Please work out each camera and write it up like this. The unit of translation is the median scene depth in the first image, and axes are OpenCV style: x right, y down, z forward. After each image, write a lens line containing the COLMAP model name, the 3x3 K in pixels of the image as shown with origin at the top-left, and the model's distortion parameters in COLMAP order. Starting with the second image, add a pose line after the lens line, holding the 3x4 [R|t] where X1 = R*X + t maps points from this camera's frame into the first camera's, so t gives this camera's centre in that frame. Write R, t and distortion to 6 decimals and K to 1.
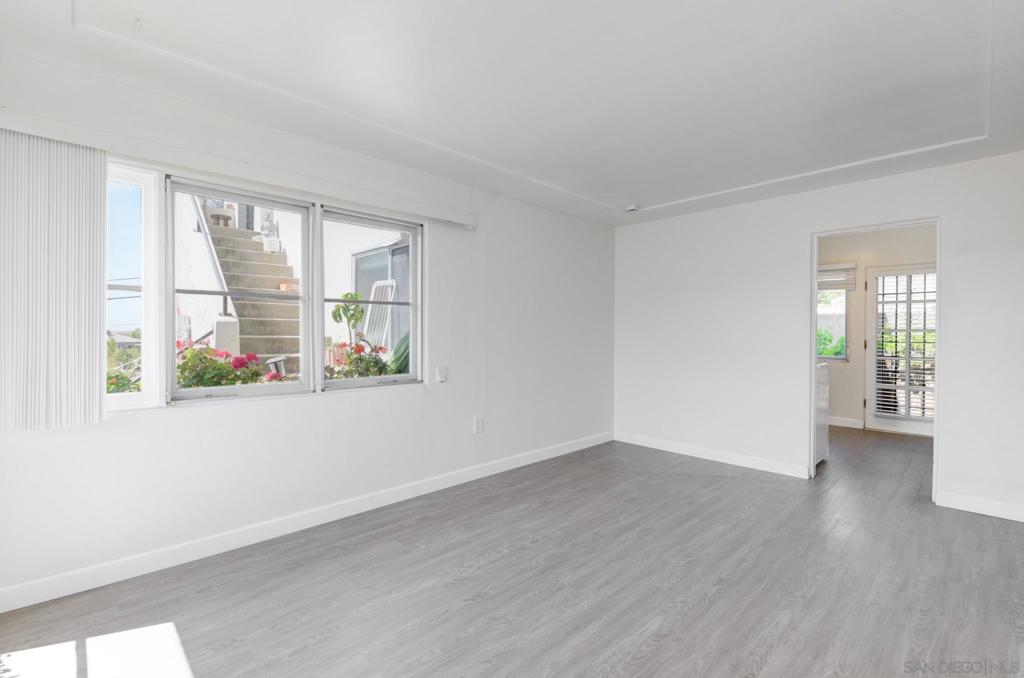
lens RADIAL K [[448.2, 0, 512.0], [0, 448.2, 339.0], [0, 0, 1]] dist [-0.003604, -0.000645]
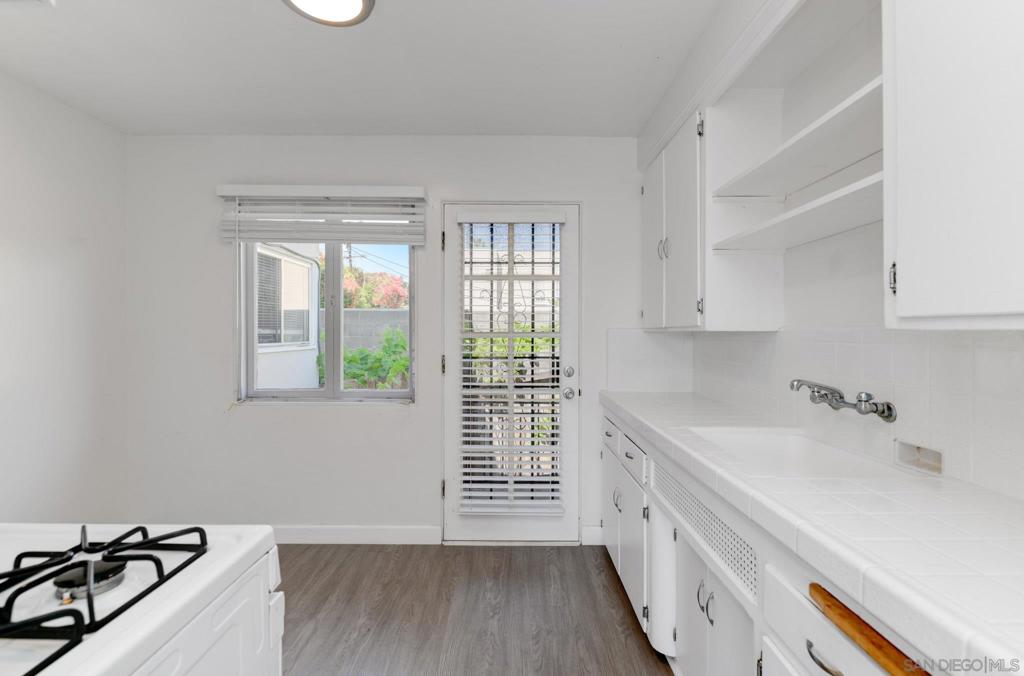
lens RADIAL K [[448.2, 0, 512.0], [0, 448.2, 338.0], [0, 0, 1]] dist [-0.003604, -0.000645]
pose [[0.704802, -0.012868, 0.709287, 0.505752], [0.008446, 0.999917, 0.009748, -0.019014], [-0.709353, -0.000880, 0.704852, 0.614004]]
